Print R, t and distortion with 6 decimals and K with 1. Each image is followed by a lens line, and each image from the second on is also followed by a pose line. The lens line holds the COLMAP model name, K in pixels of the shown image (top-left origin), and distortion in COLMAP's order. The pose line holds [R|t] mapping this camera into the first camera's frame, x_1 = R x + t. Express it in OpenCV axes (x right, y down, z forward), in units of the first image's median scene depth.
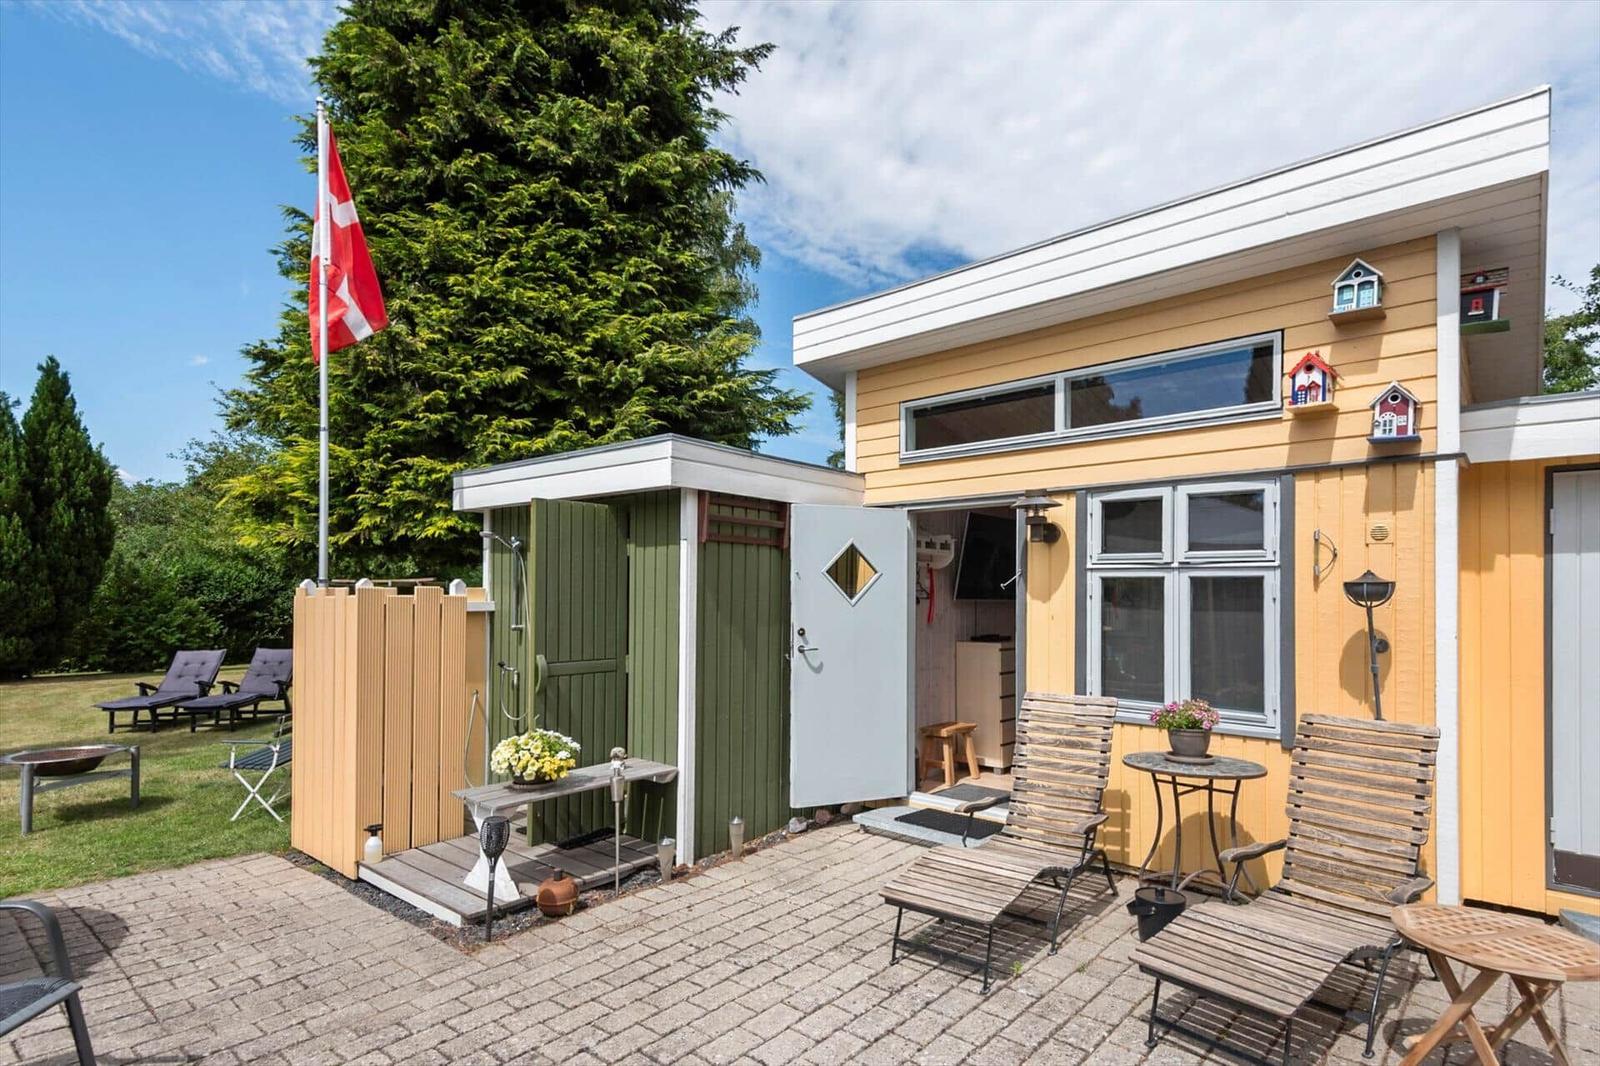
lens RADIAL K [[814.0, 0, 837.4], [0, 814.0, 588.5], [0, 0, 1]] dist [0.016679, -0.001298]
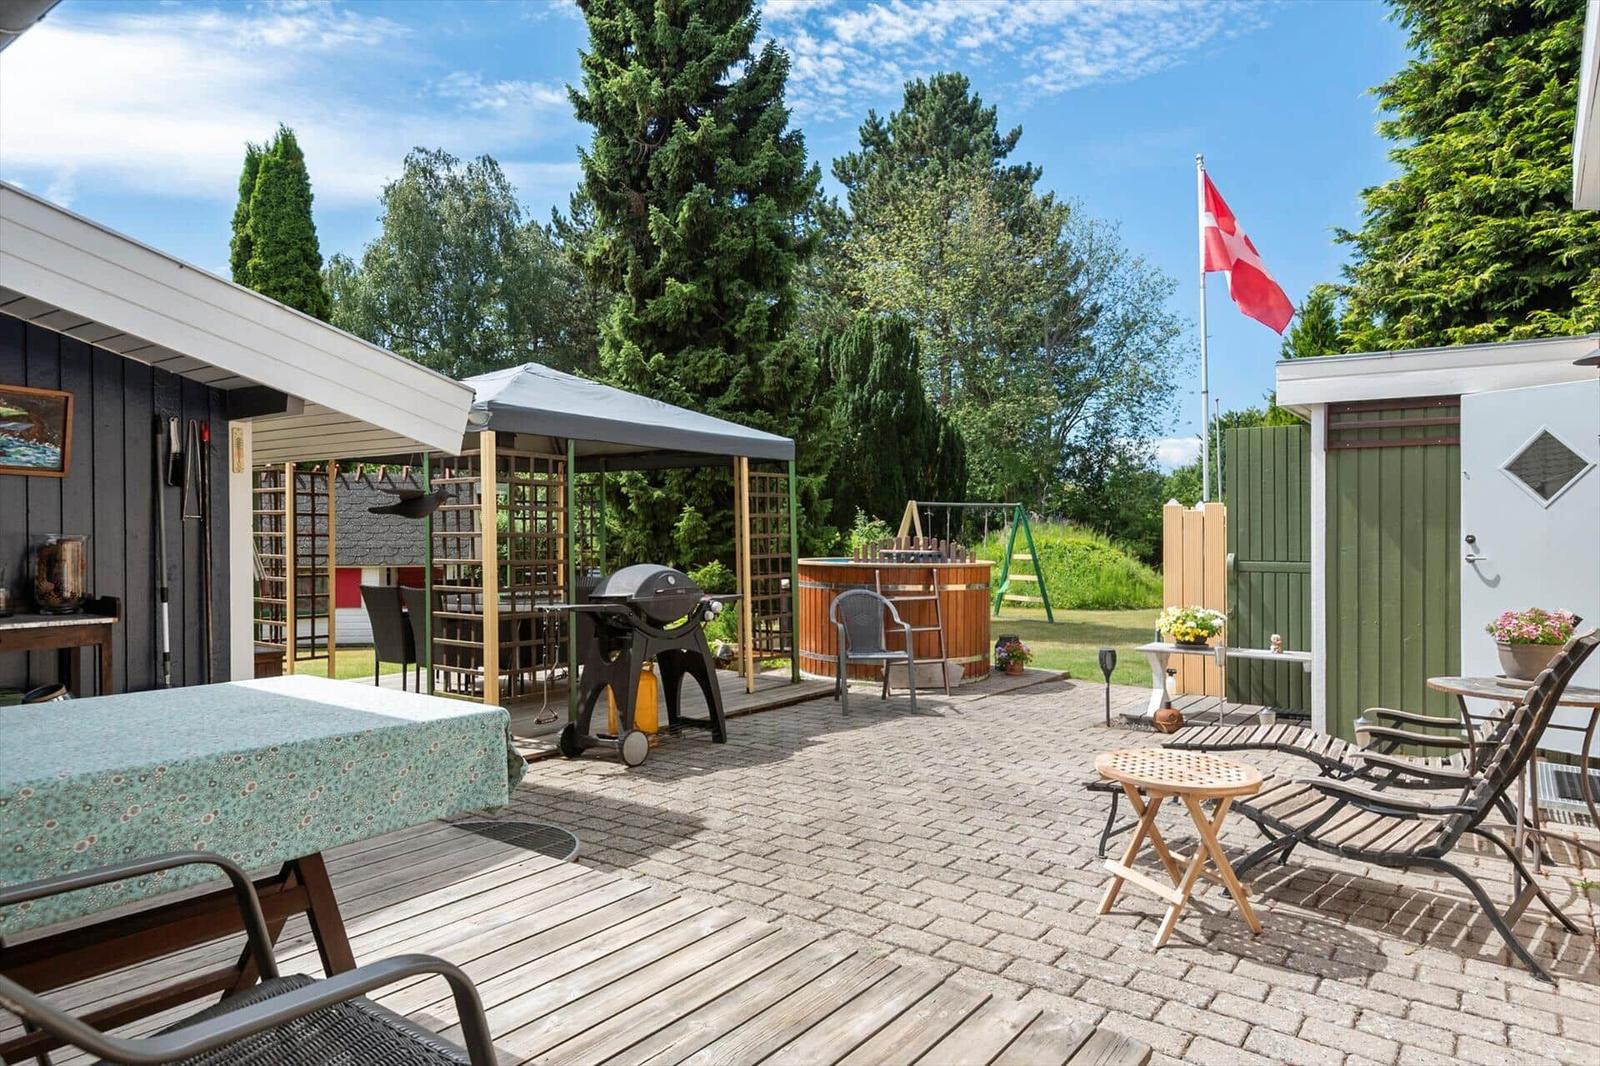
lens RADIAL K [[989.2, 0, 782.0], [0, 989.2, 494.9], [0, 0, 1]] dist [0.004792, 0.000840]
pose [[0.038496, -0.048143, -0.998098, 1.002585], [0.007575, 0.998824, -0.047886, 0.051391], [0.999230, -0.005717, 0.038815, 0.214629]]
